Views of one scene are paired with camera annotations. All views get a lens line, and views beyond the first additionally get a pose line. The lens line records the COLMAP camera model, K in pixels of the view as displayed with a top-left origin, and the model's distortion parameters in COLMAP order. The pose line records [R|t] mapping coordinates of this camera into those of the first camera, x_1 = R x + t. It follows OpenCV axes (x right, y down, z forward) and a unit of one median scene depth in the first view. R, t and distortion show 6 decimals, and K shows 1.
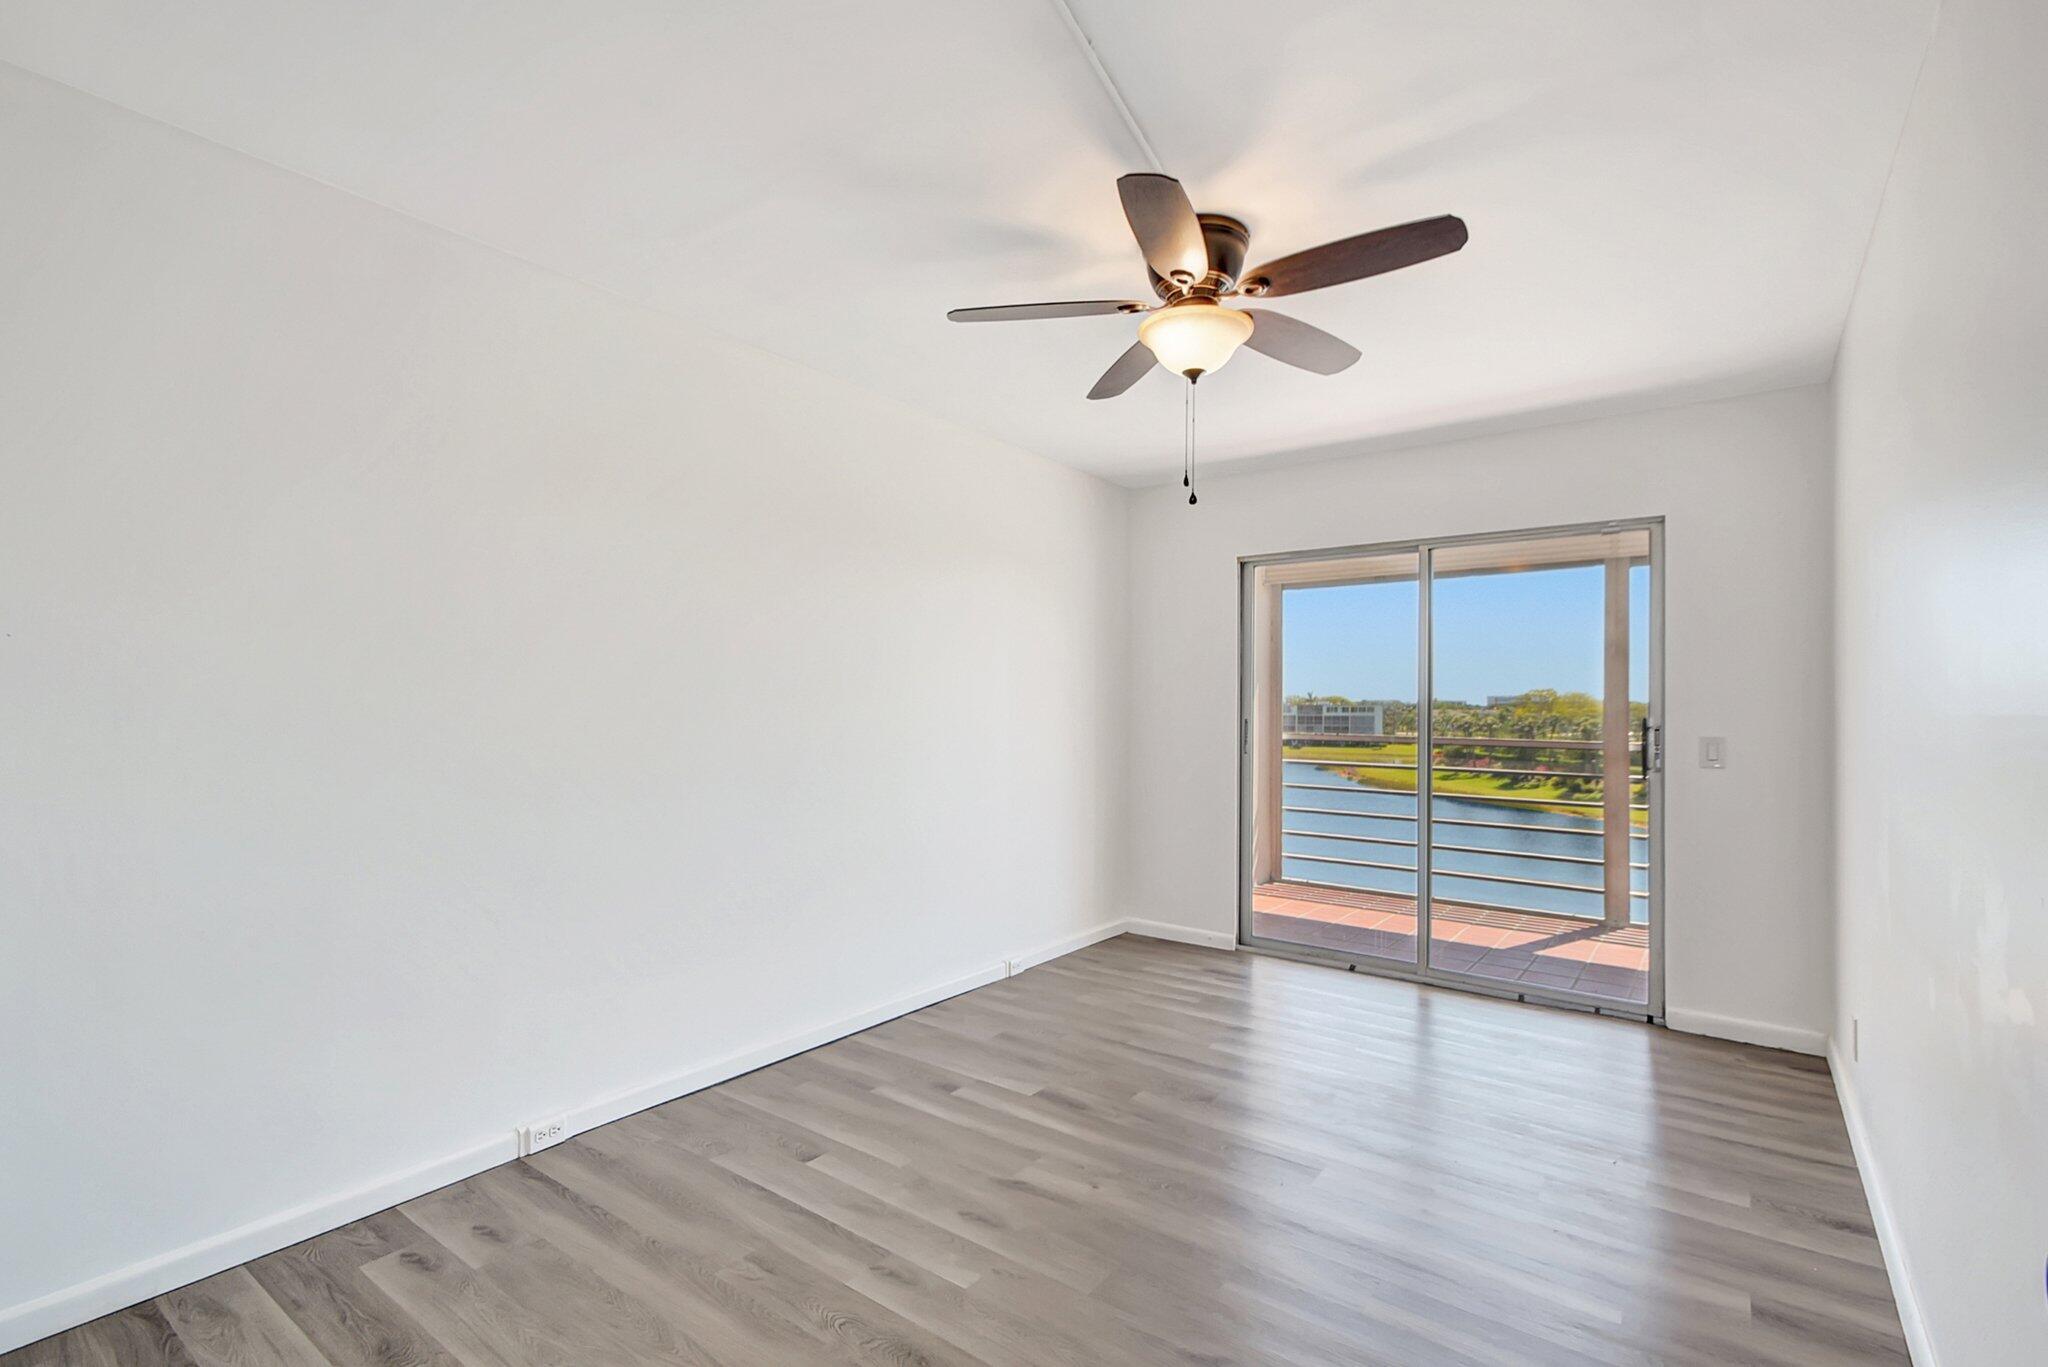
lens RADIAL K [[916.8, 0, 1005.3], [0, 916.8, 680.9], [0, 0, 1]] dist [0.018628, 0.000014]
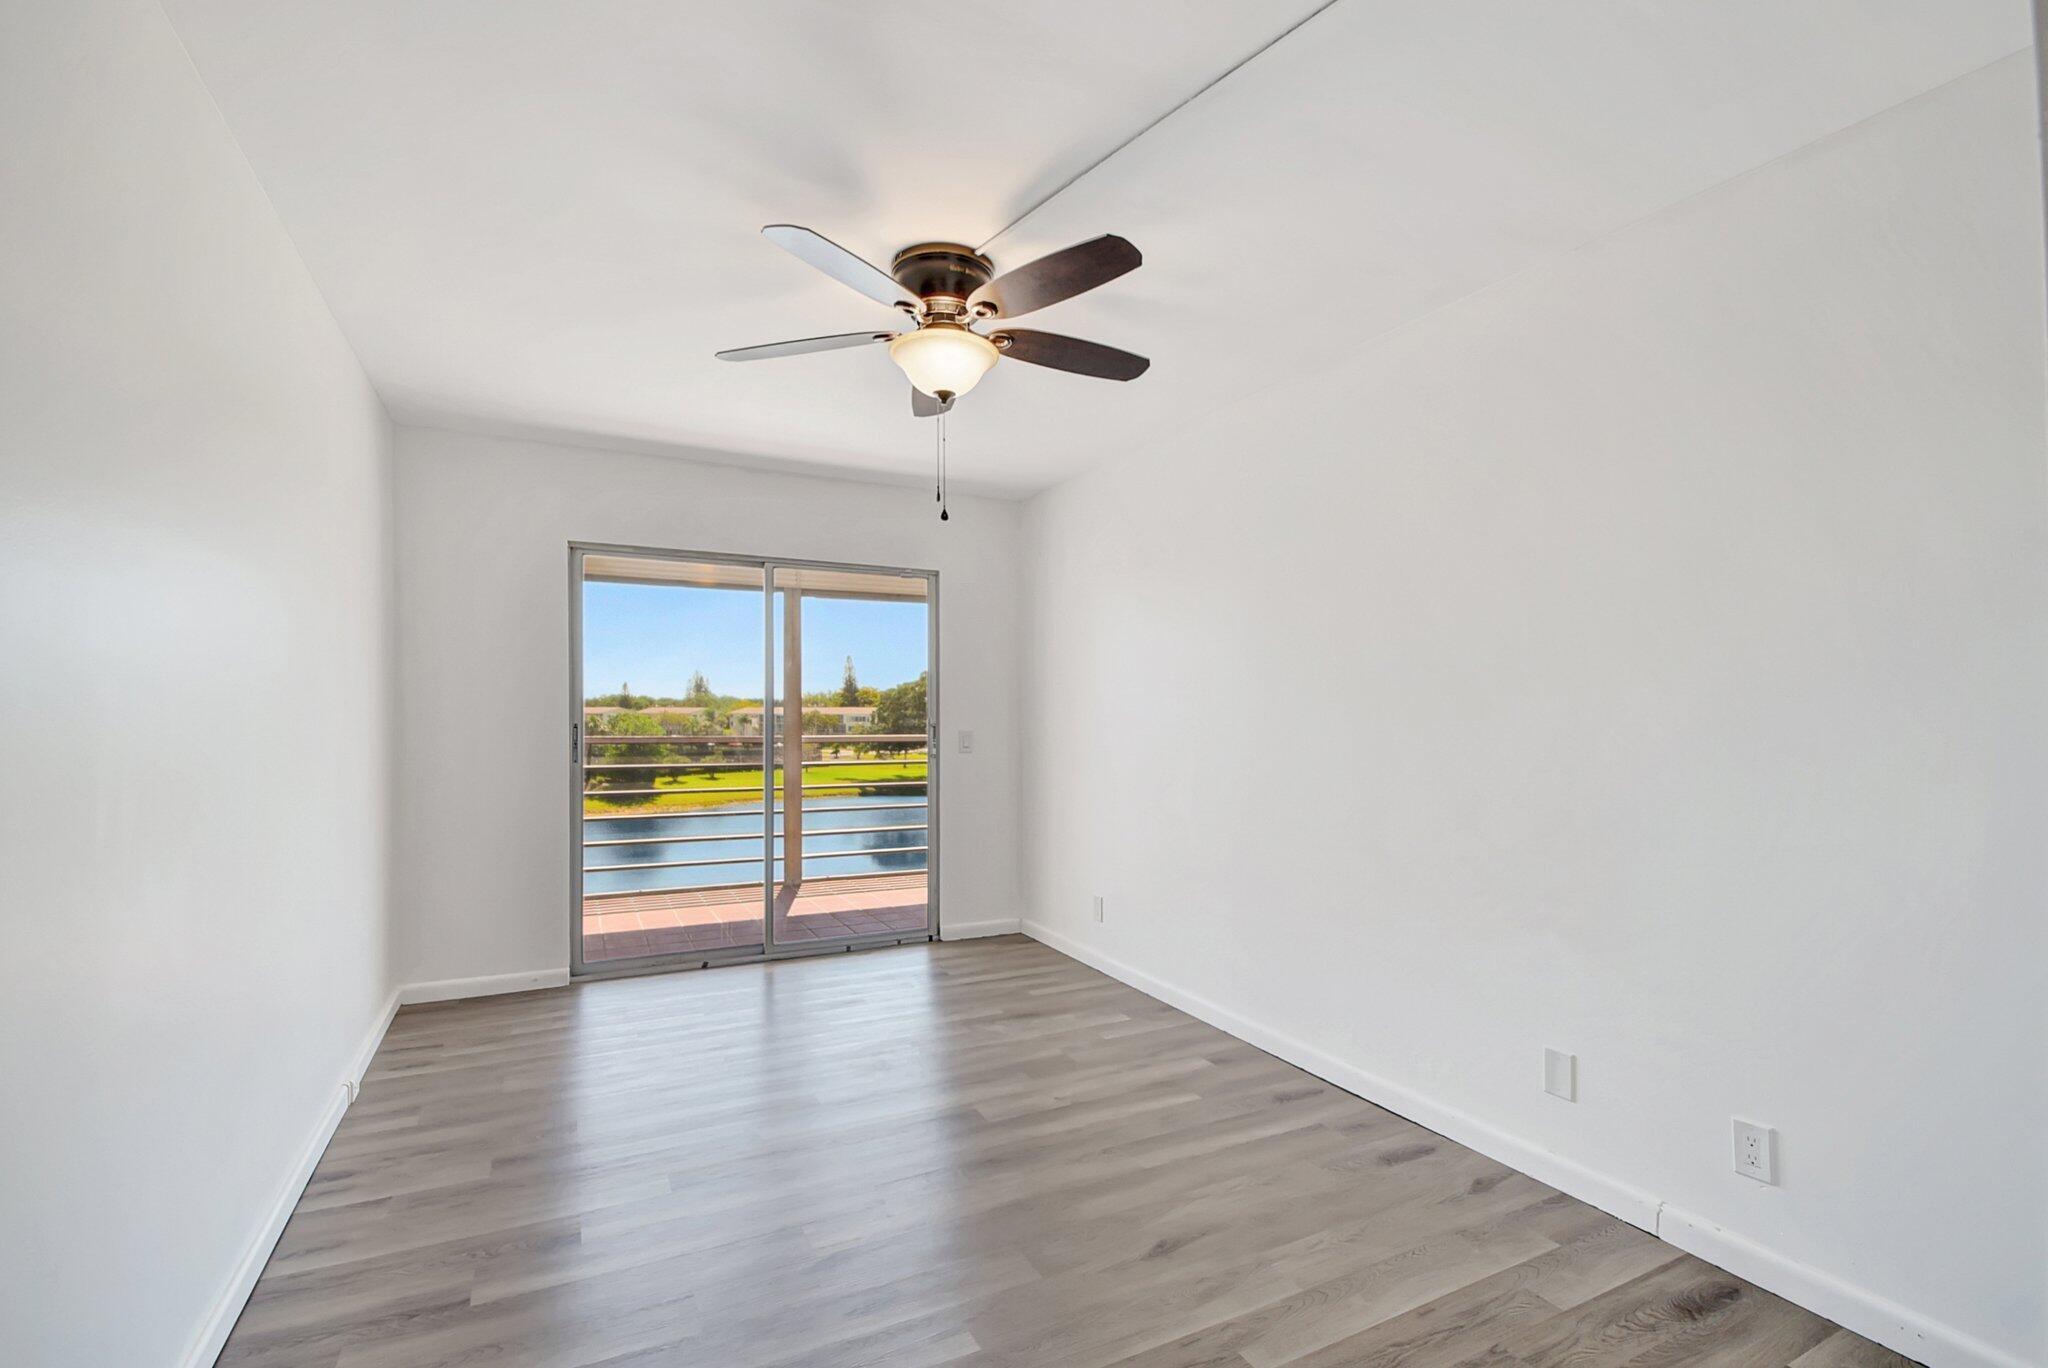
lens RADIAL K [[886.8, 0, 1024.0], [0, 886.8, 684.0], [0, 0, 1]] dist [-0.001865, -0.000209]
pose [[0.445715, 0.024148, 0.894849, -0.429876], [-0.029073, 0.999499, -0.012491, 0.002658], [-0.894703, -0.020448, 0.446194, 0.306996]]
